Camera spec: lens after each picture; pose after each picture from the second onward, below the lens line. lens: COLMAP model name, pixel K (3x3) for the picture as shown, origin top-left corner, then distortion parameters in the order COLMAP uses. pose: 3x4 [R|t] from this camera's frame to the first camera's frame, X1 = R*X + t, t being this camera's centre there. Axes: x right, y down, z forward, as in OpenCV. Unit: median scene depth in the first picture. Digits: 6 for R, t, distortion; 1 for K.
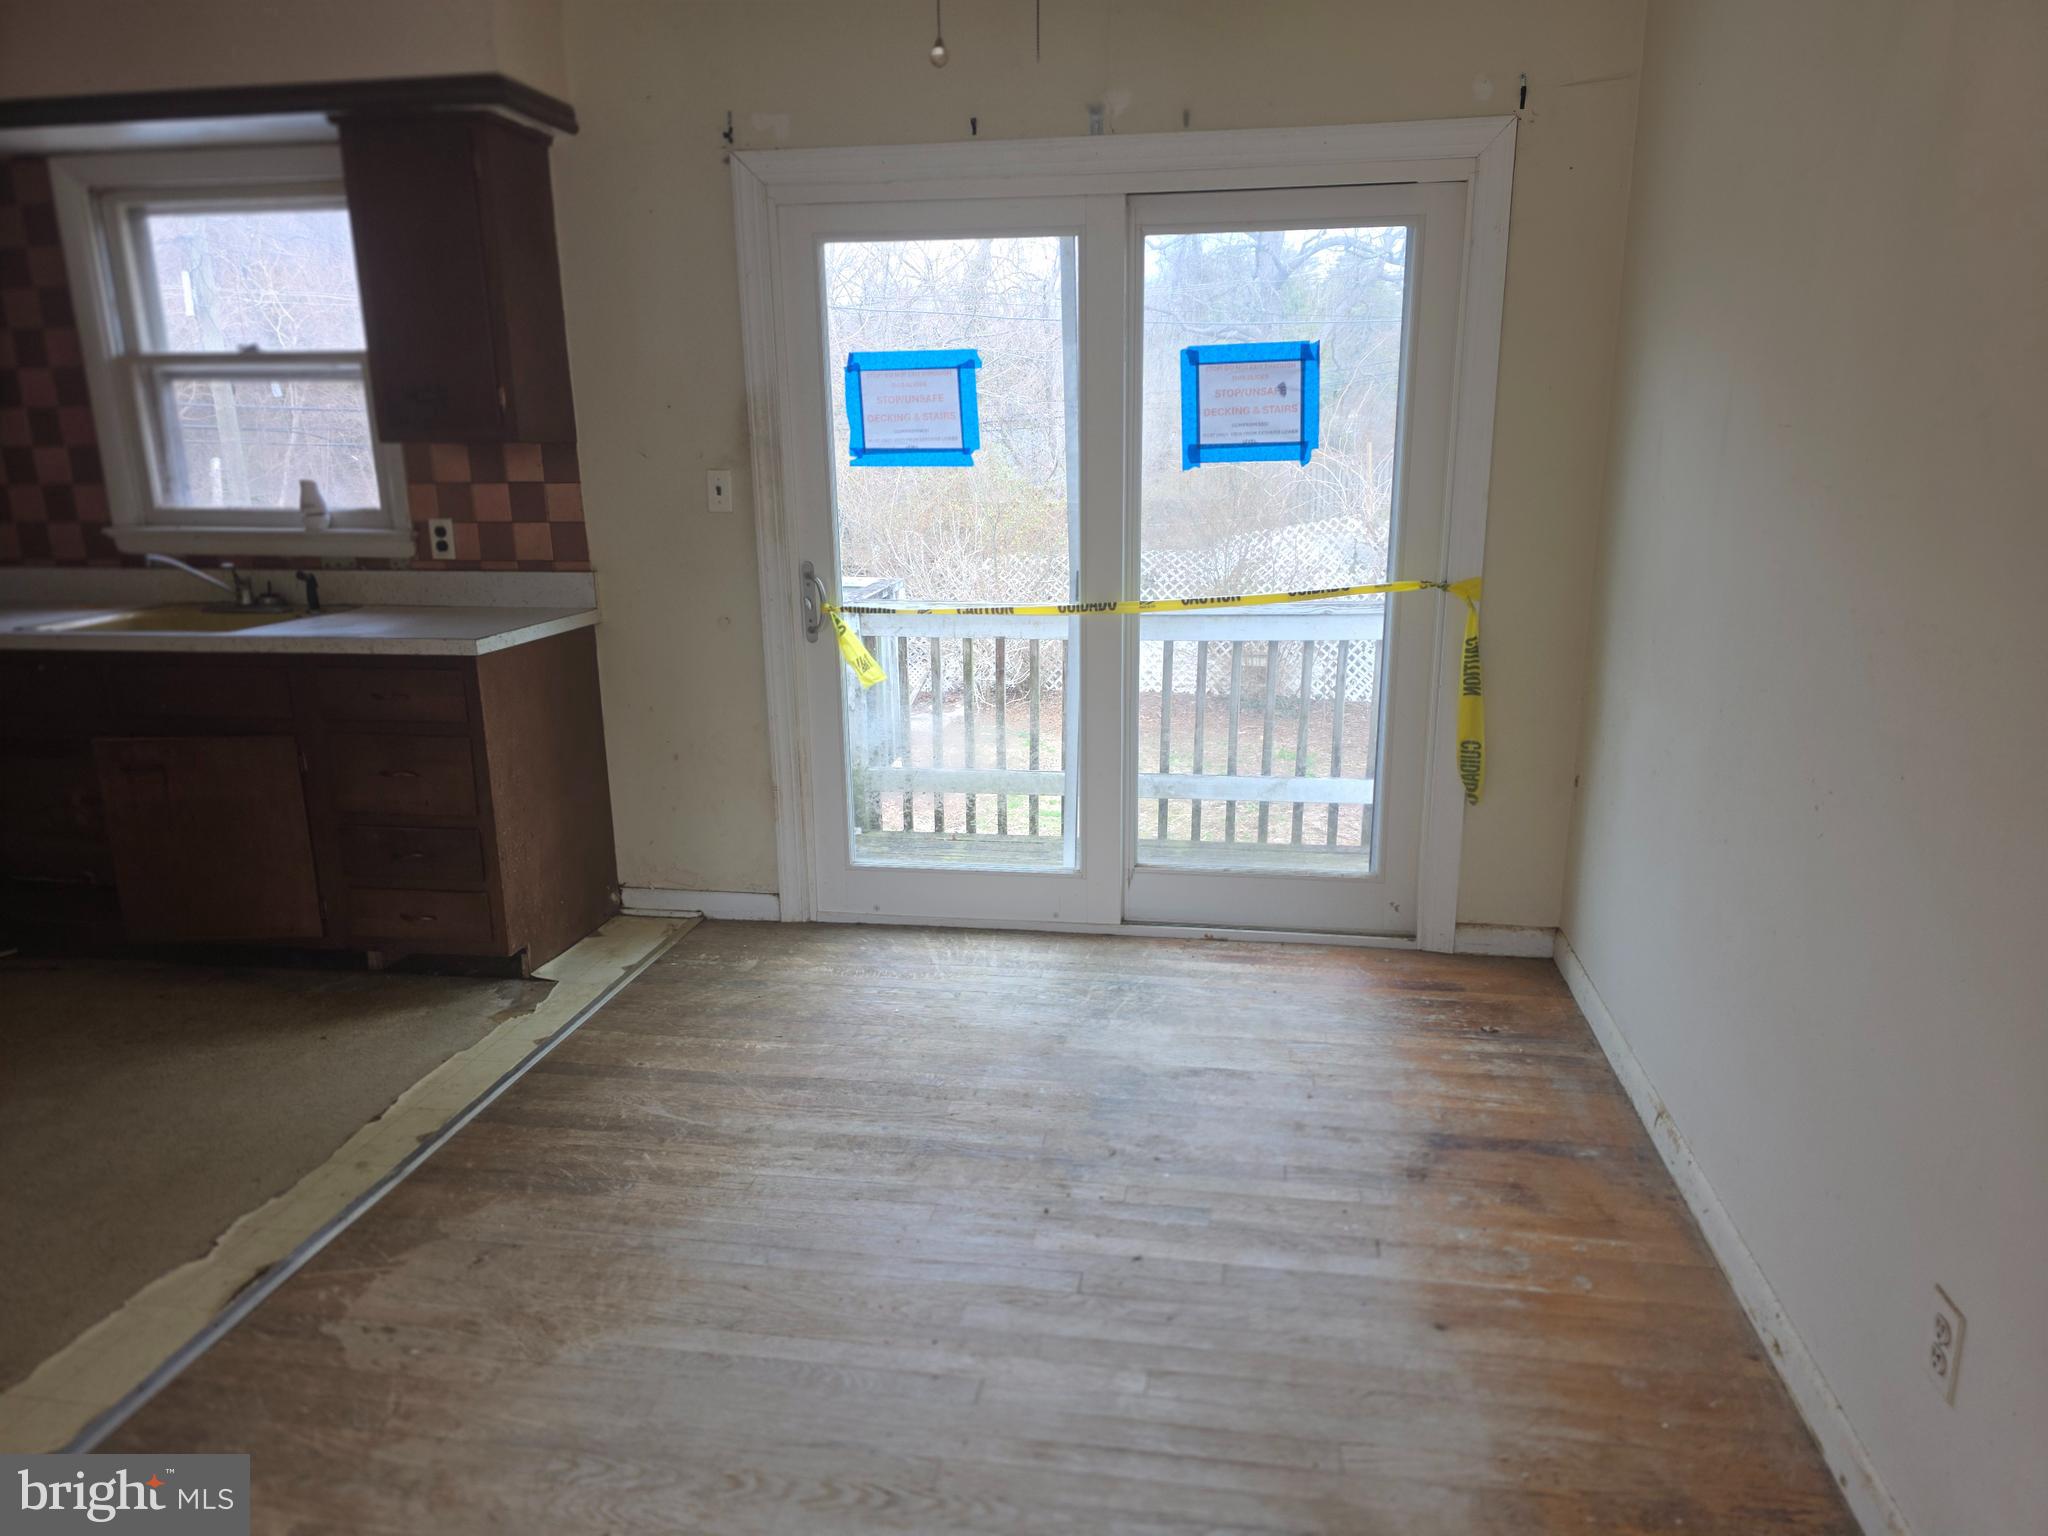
lens RADIAL K [[1362.0, 0, 1045.0], [0, 1362.0, 787.9], [0, 0, 1]] dist [0.055114, -0.055130]
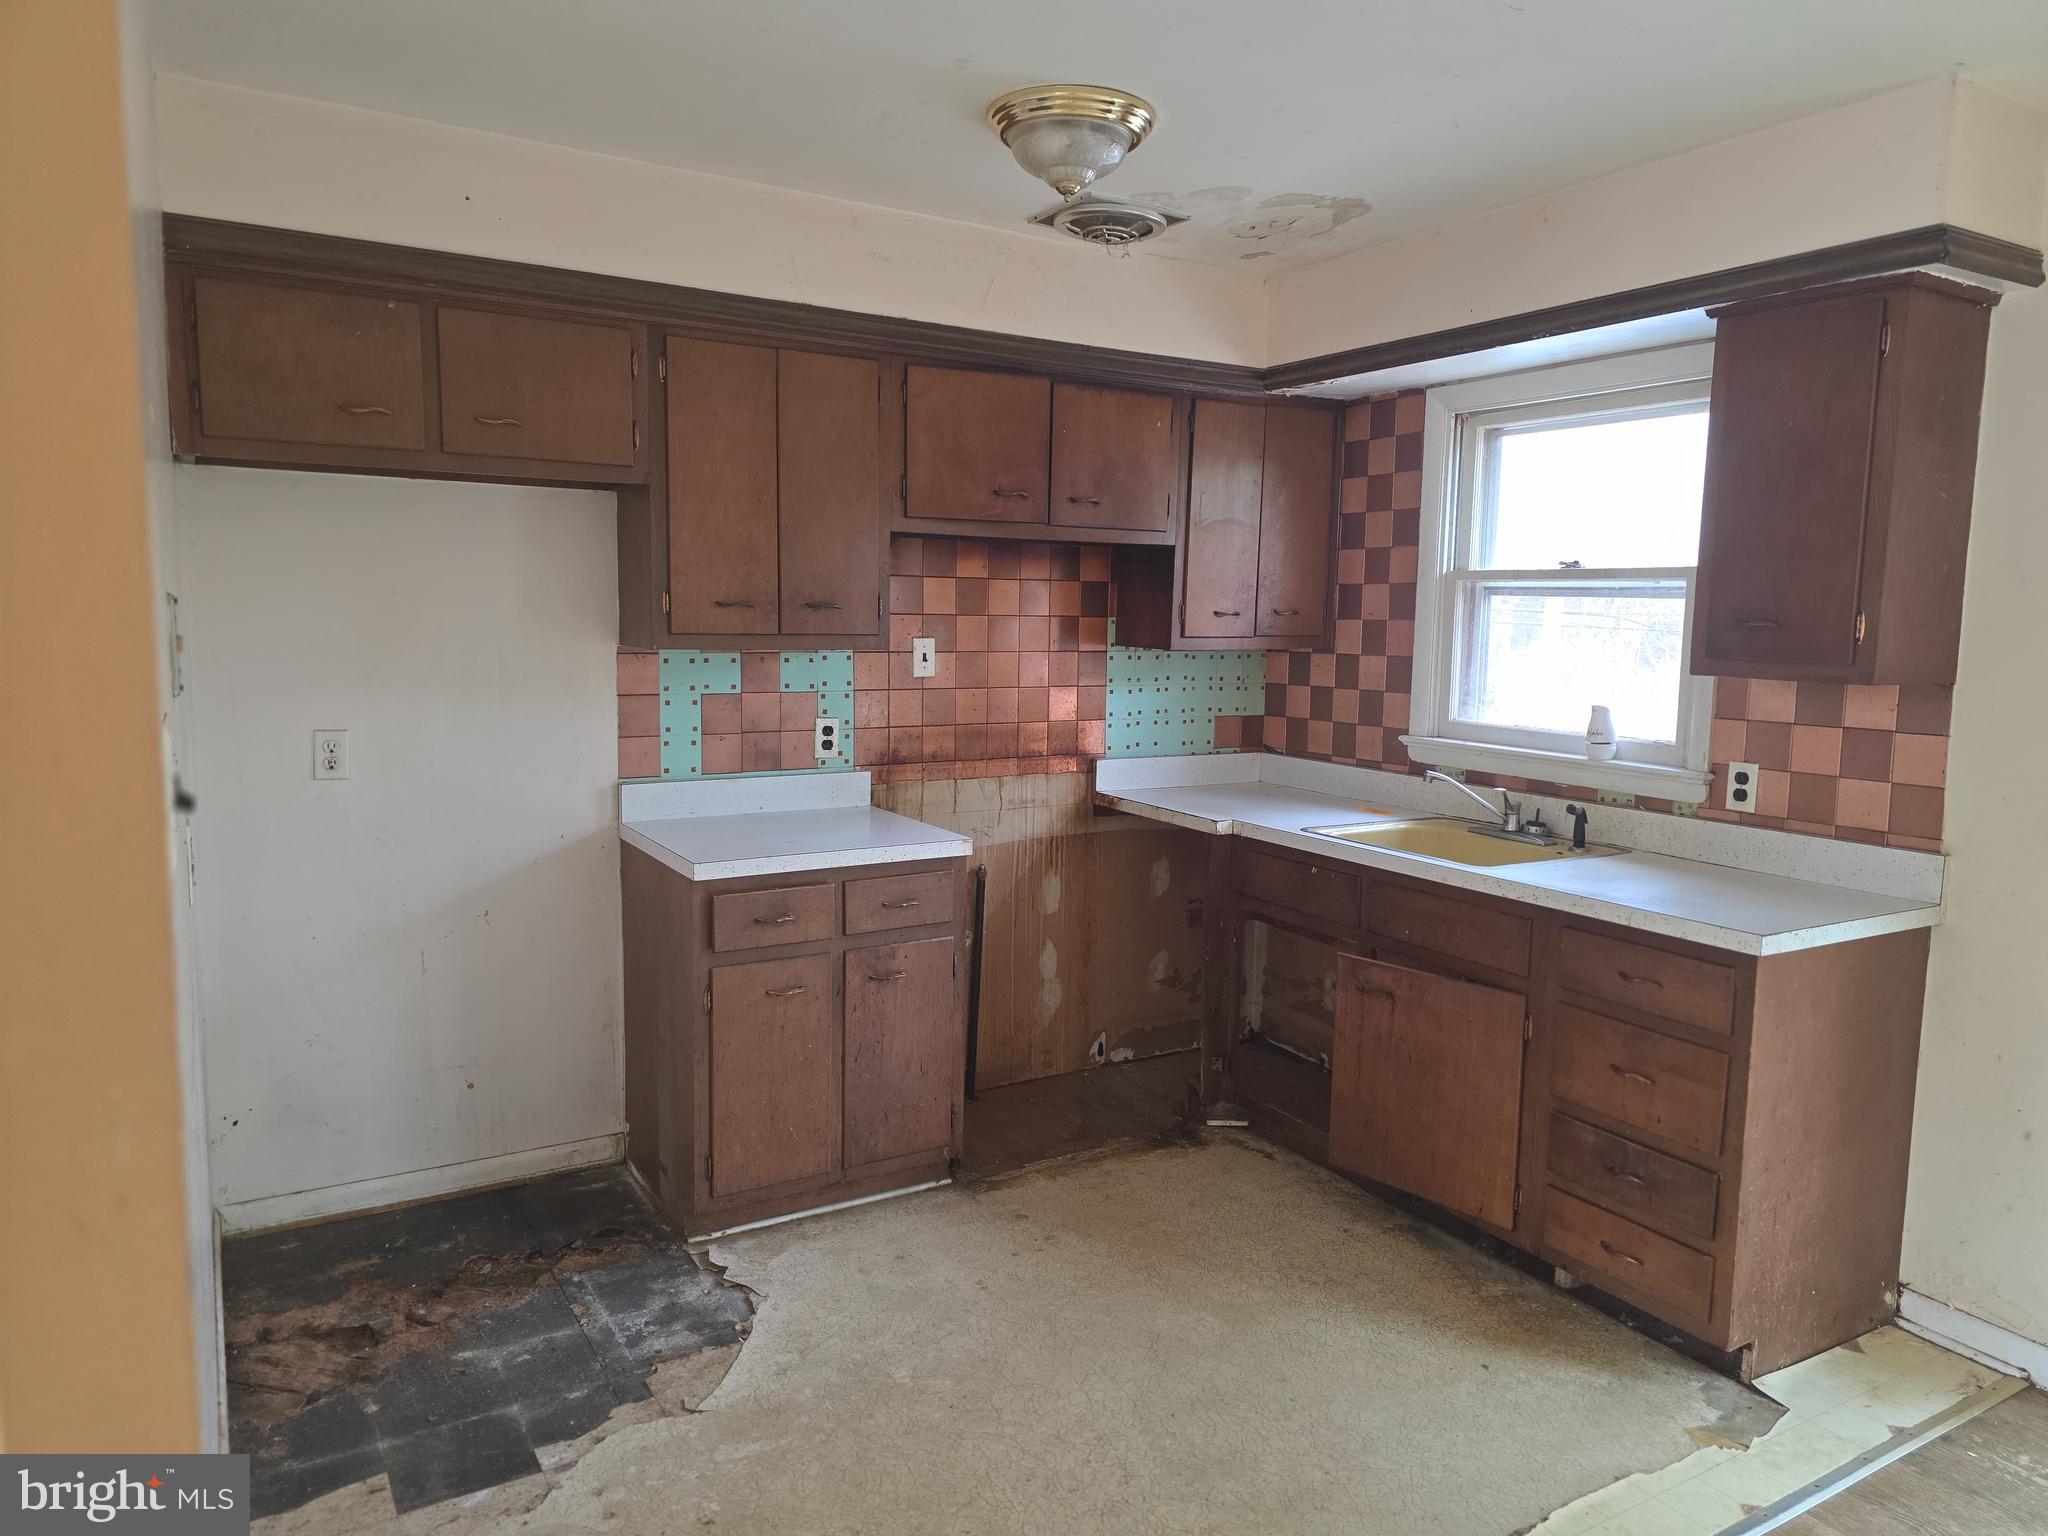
lens RADIAL K [[1362.0, 0, 1048.6], [0, 1362.0, 762.7], [0, 0, 1]] dist [0.055114, -0.055130]
pose [[0.643541, 0.107488, -0.757826, -0.085337], [-0.217438, 0.974973, -0.046359, -0.068135], [0.733877, 0.194615, 0.650807, 0.162124]]
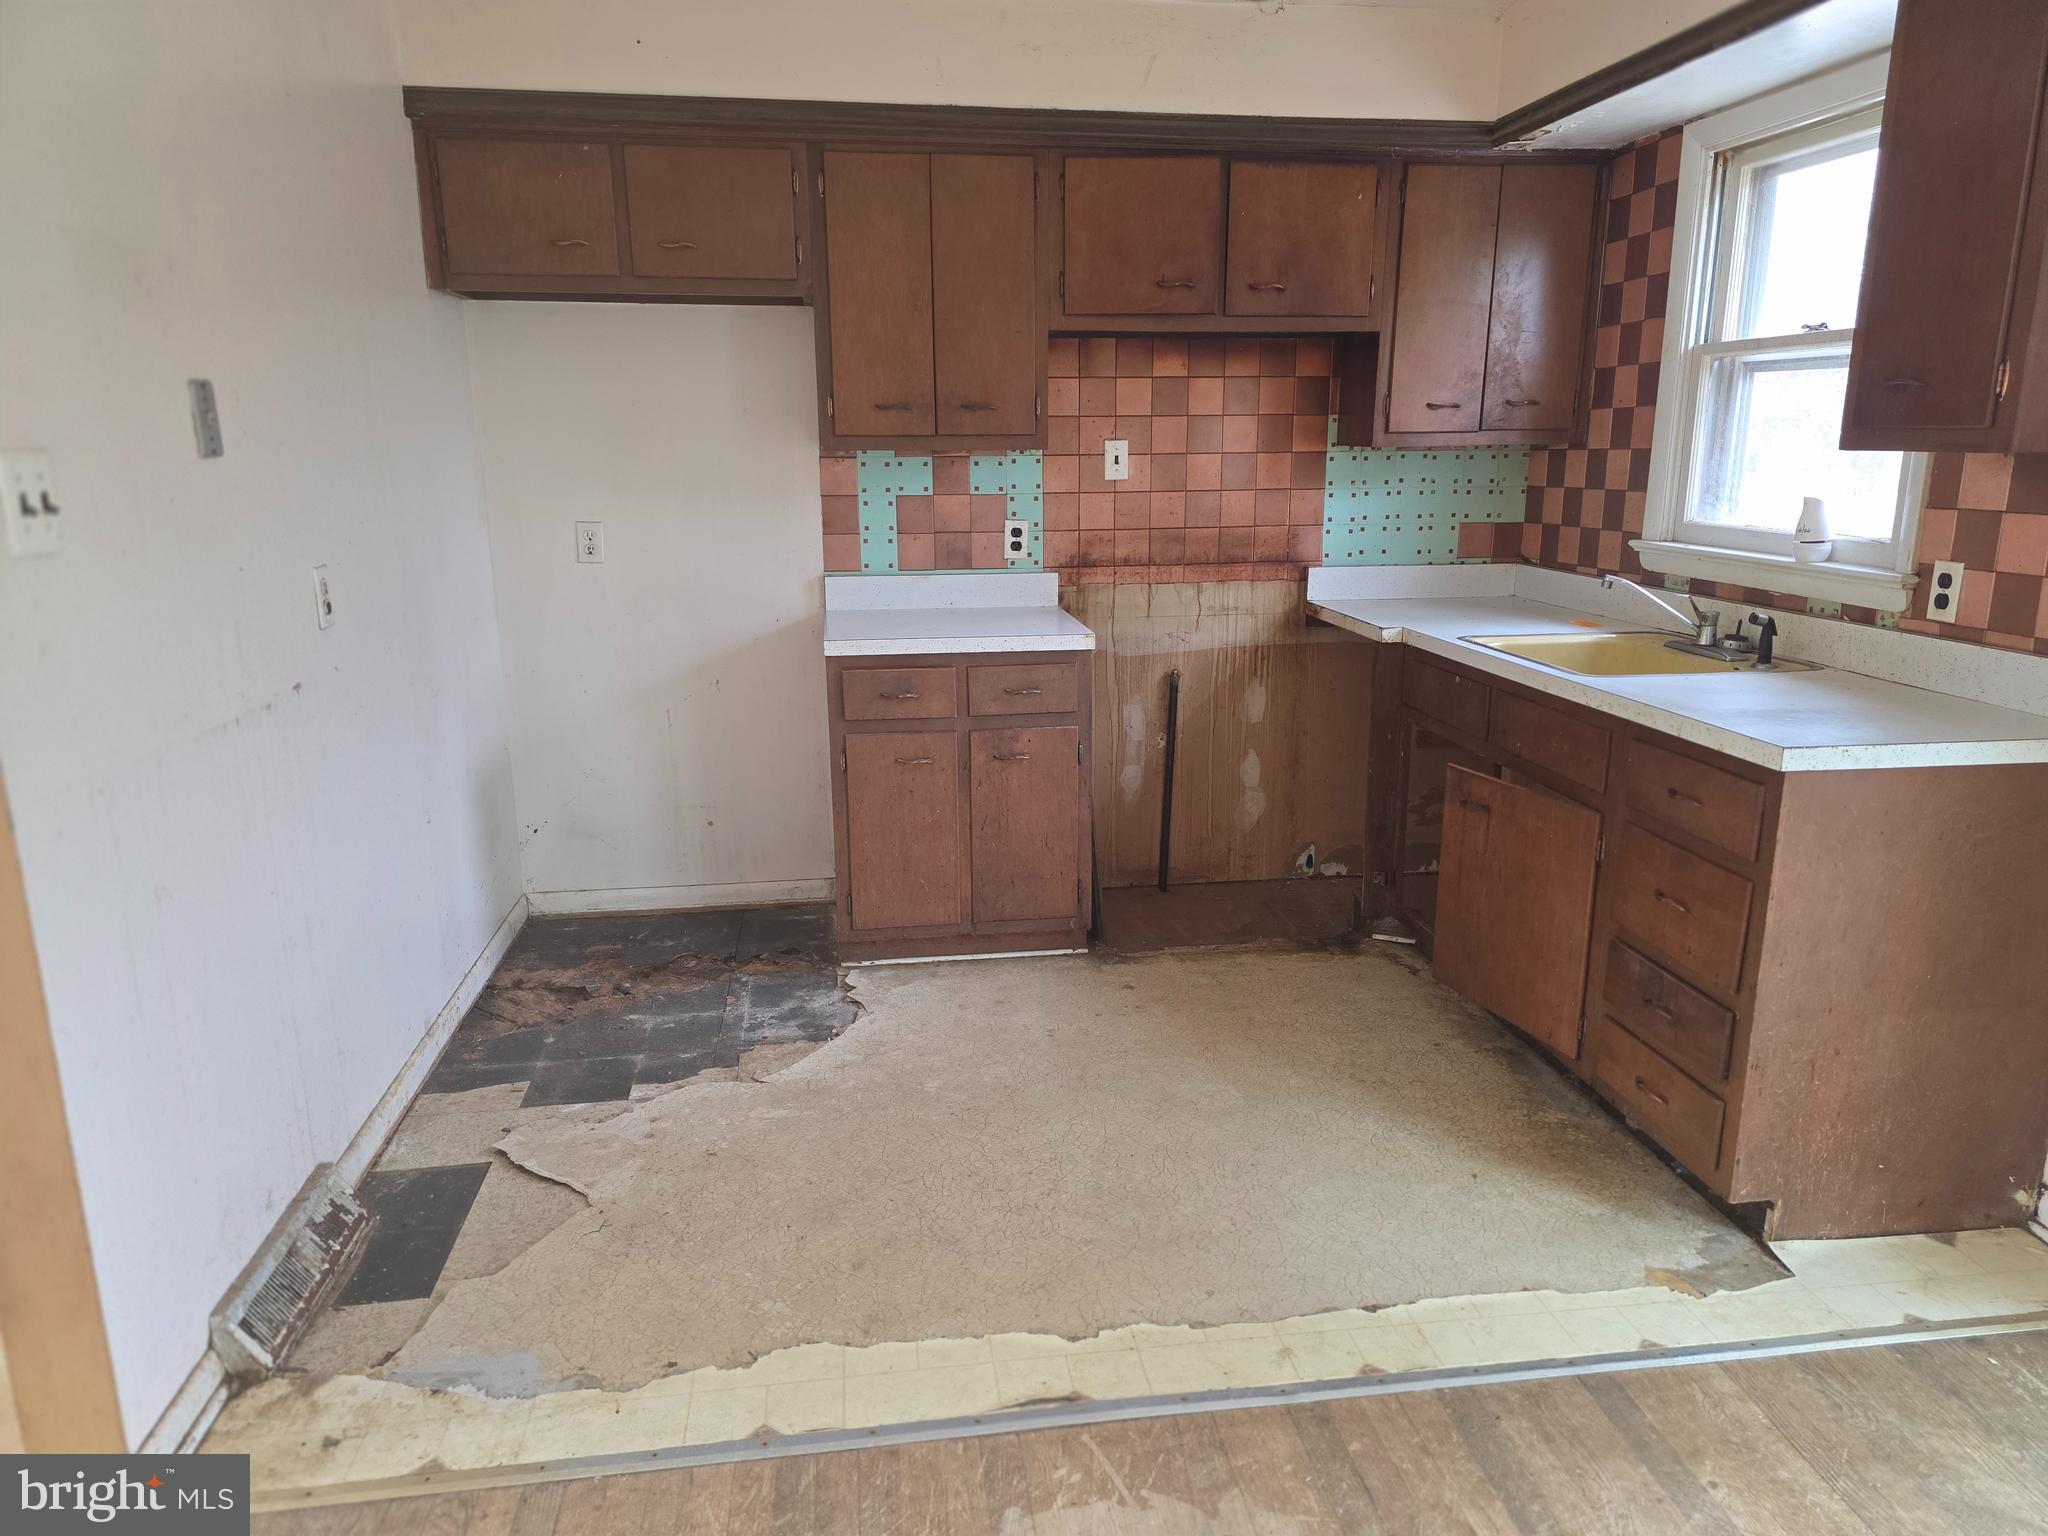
lens RADIAL K [[1362.0, 0, 1045.8], [0, 1362.0, 788.2], [0, 0, 1]] dist [0.055114, -0.055130]
pose [[0.293564, 0.243117, -0.924507, 0.085101], [-0.240913, 0.954719, 0.174563, -0.102024], [0.925084, 0.171481, 0.338842, 0.382344]]
